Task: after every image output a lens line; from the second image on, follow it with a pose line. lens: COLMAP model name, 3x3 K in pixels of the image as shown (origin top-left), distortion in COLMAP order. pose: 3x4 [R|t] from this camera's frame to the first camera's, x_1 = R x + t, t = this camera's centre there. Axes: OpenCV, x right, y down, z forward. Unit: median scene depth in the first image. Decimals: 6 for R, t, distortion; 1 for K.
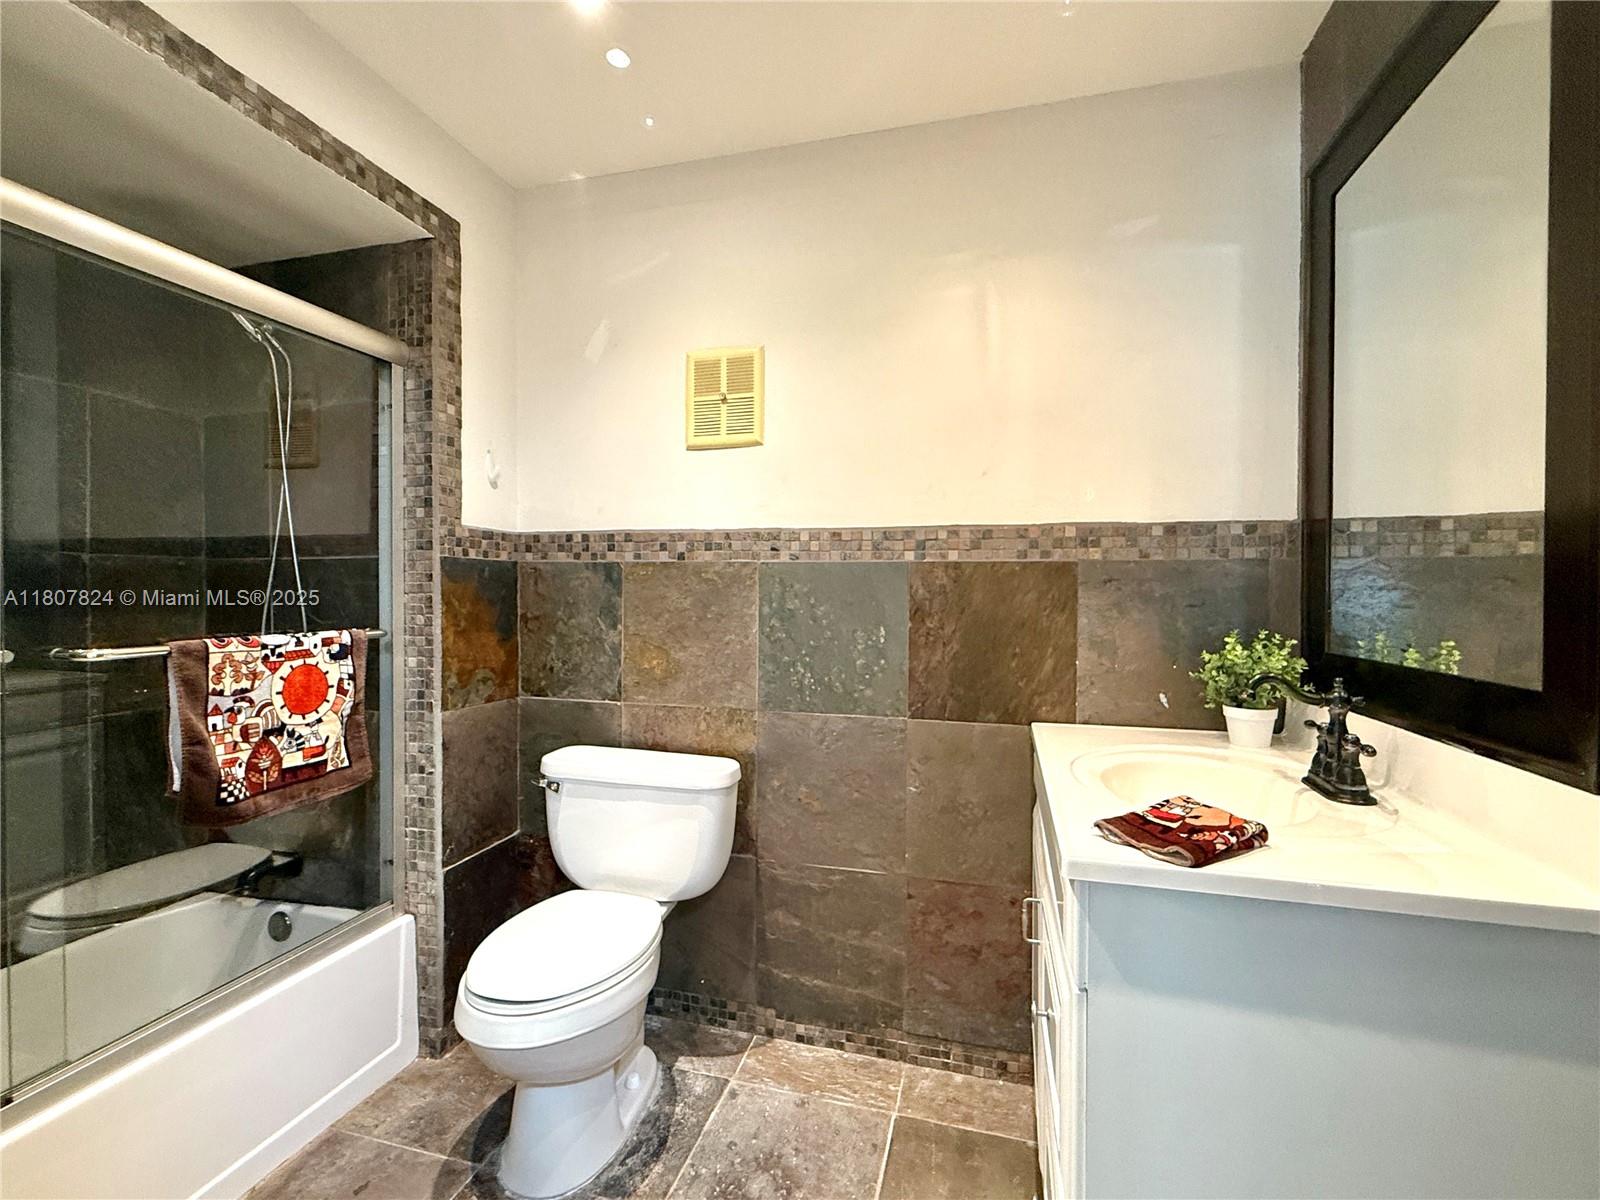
lens RADIAL K [[705.8, 0, 797.8], [0, 705.8, 605.4], [0, 0, 1]] dist [0.000731, 0.000097]
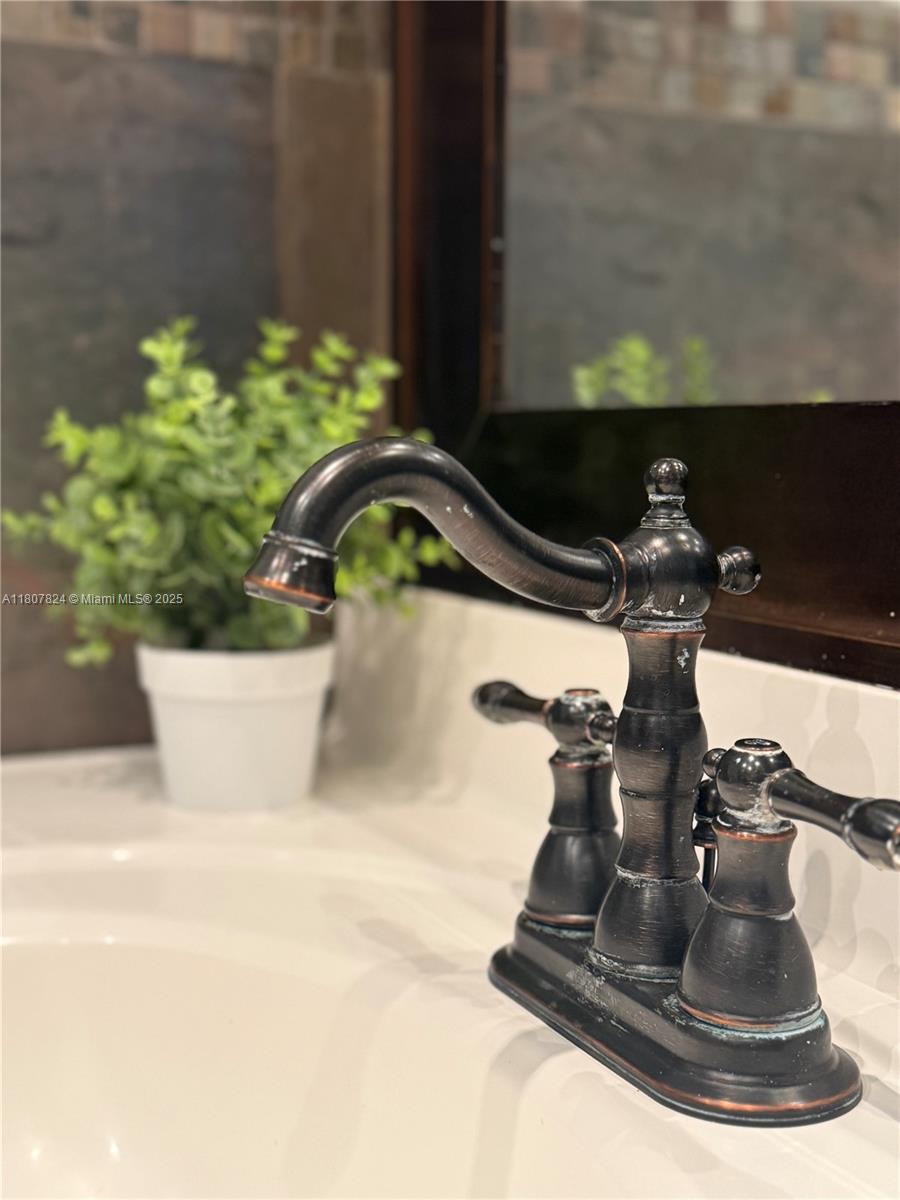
lens RADIAL K [[1577.9, 0, 449.0], [0, 1577.9, 602.0], [0, 0, 1]] dist [0.190616, 0.000000]
pose [[0.727979, -0.061274, 0.682856, 0.330098], [-0.003739, 0.995629, 0.093326, 0.080239], [-0.685589, -0.070493, 0.724568, 0.569468]]
